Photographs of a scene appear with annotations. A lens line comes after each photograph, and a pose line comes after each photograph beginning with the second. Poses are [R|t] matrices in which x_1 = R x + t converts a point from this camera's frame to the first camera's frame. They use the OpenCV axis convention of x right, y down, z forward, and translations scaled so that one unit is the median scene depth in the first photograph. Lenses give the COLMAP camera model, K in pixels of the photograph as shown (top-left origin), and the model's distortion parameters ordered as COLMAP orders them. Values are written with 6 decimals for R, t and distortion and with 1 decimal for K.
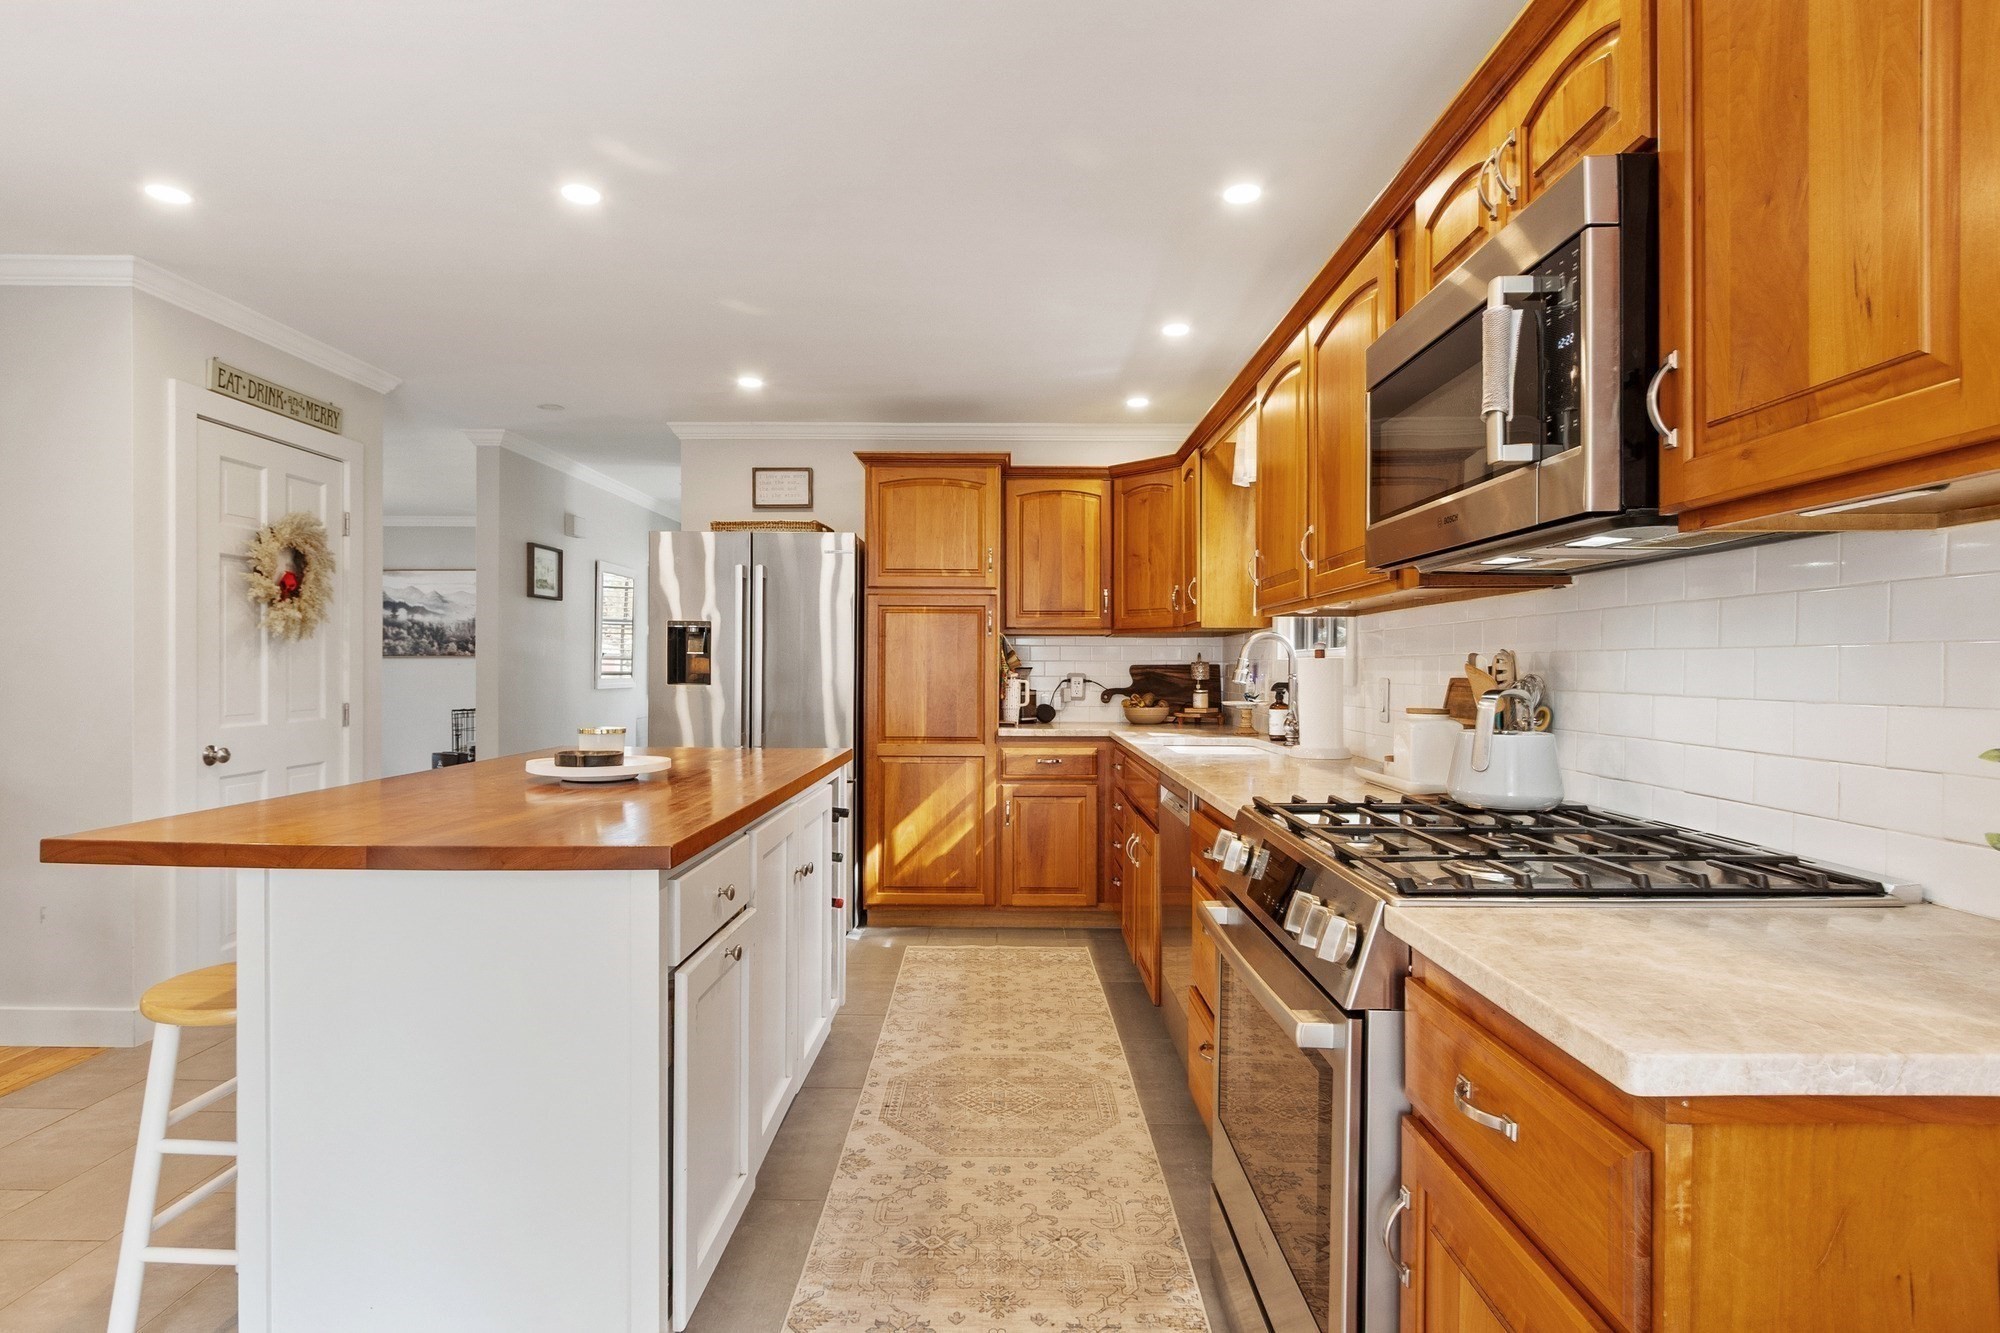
lens RADIAL K [[990.8, 0, 997.3], [0, 990.8, 690.7], [0, 0, 1]] dist [-0.000962, 0.000245]
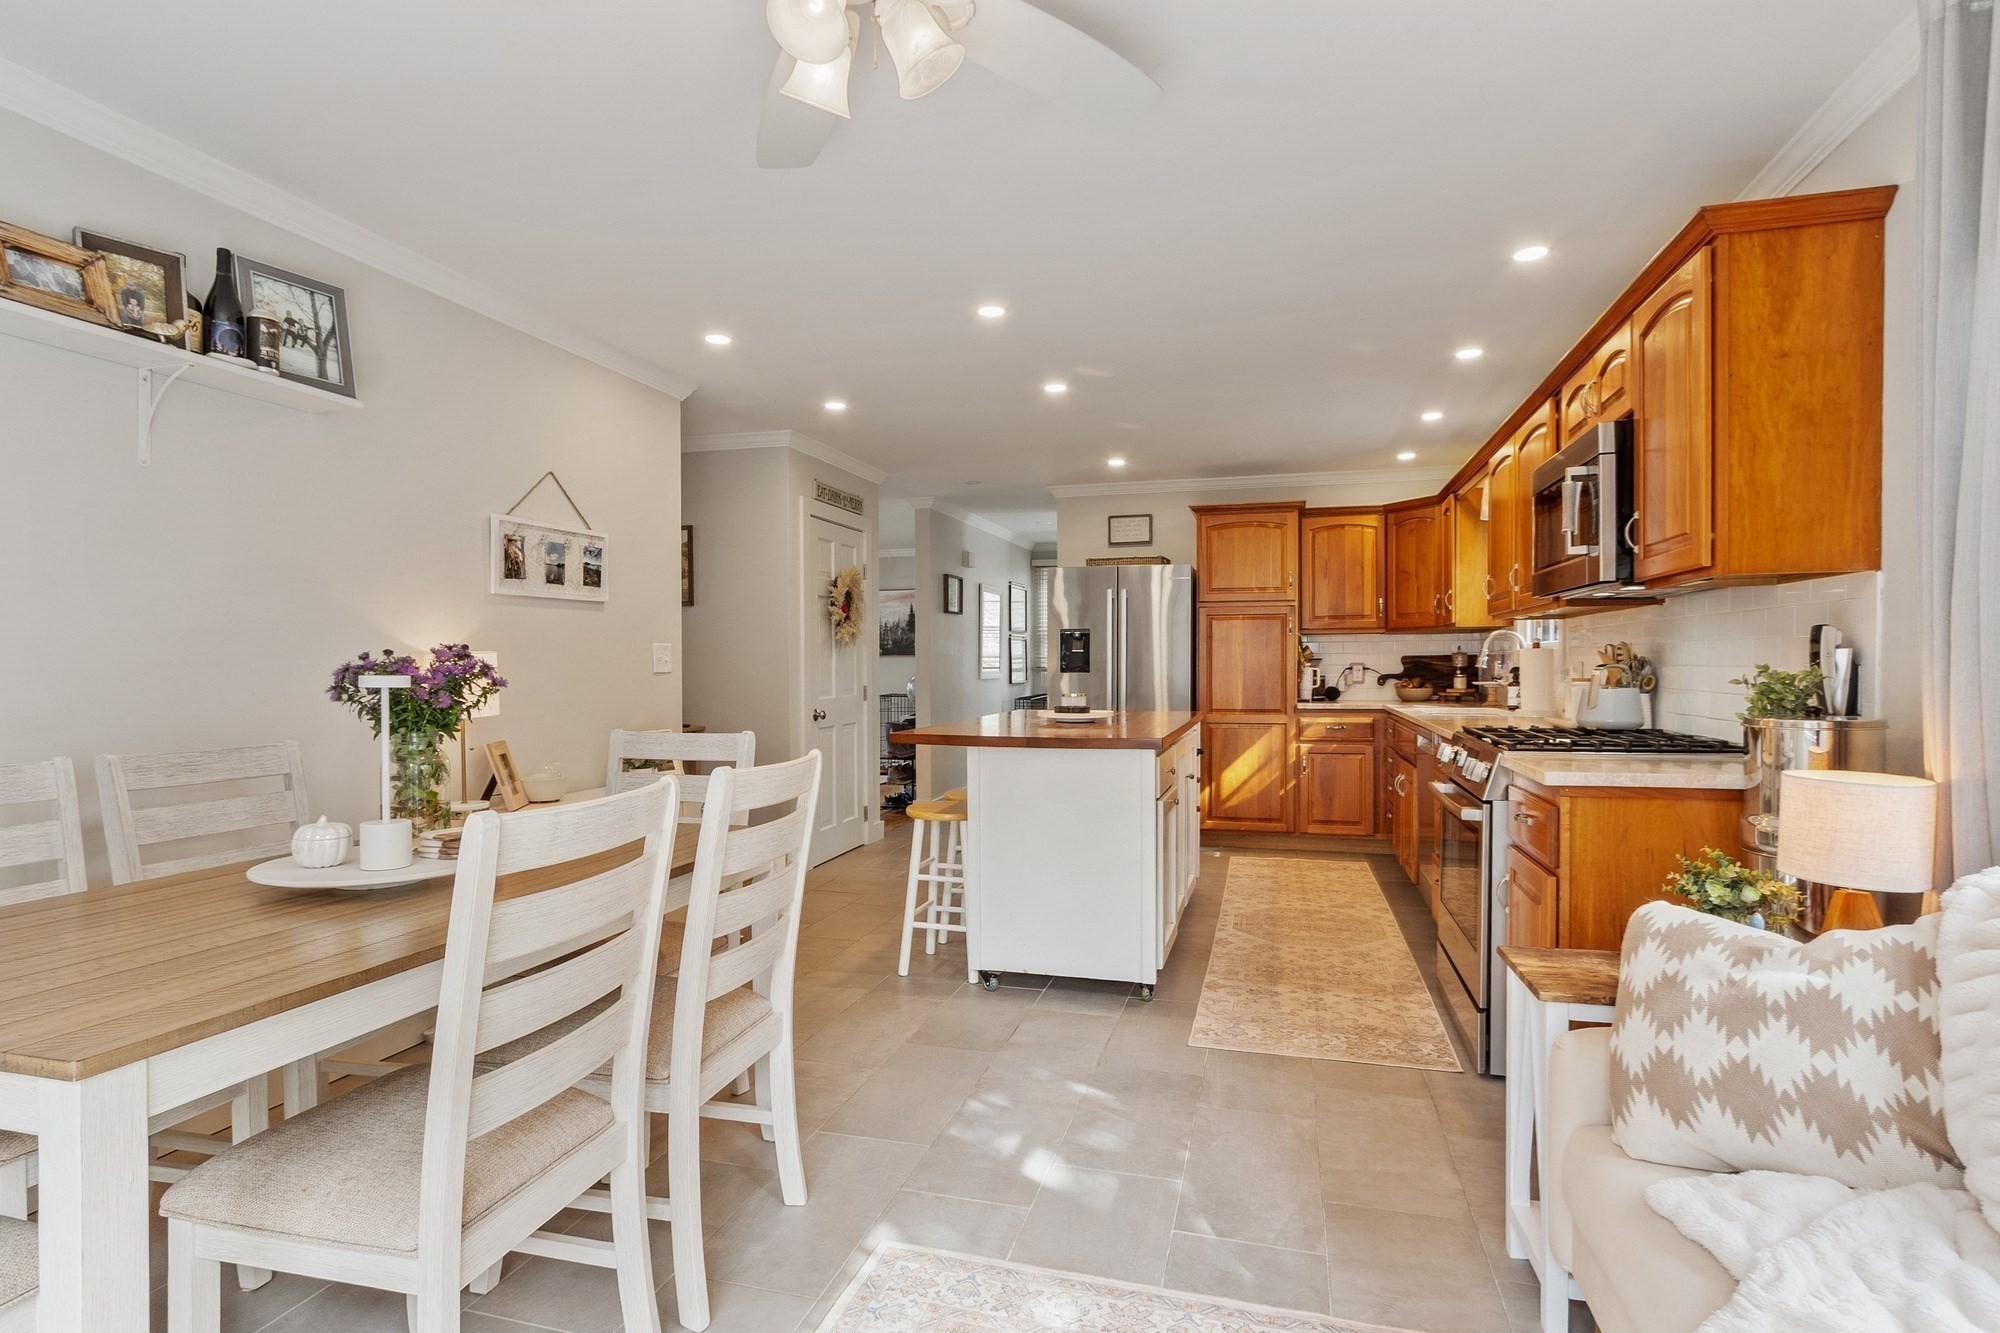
lens RADIAL K [[990.8, 0, 997.3], [0, 990.8, 690.7], [0, 0, 1]] dist [-0.000962, 0.000245]
pose [[0.964241, -0.002169, -0.265018, -0.035643], [0.002967, 0.999992, 0.002612, 0.016309], [0.265010, -0.003305, 0.964240, -0.431893]]
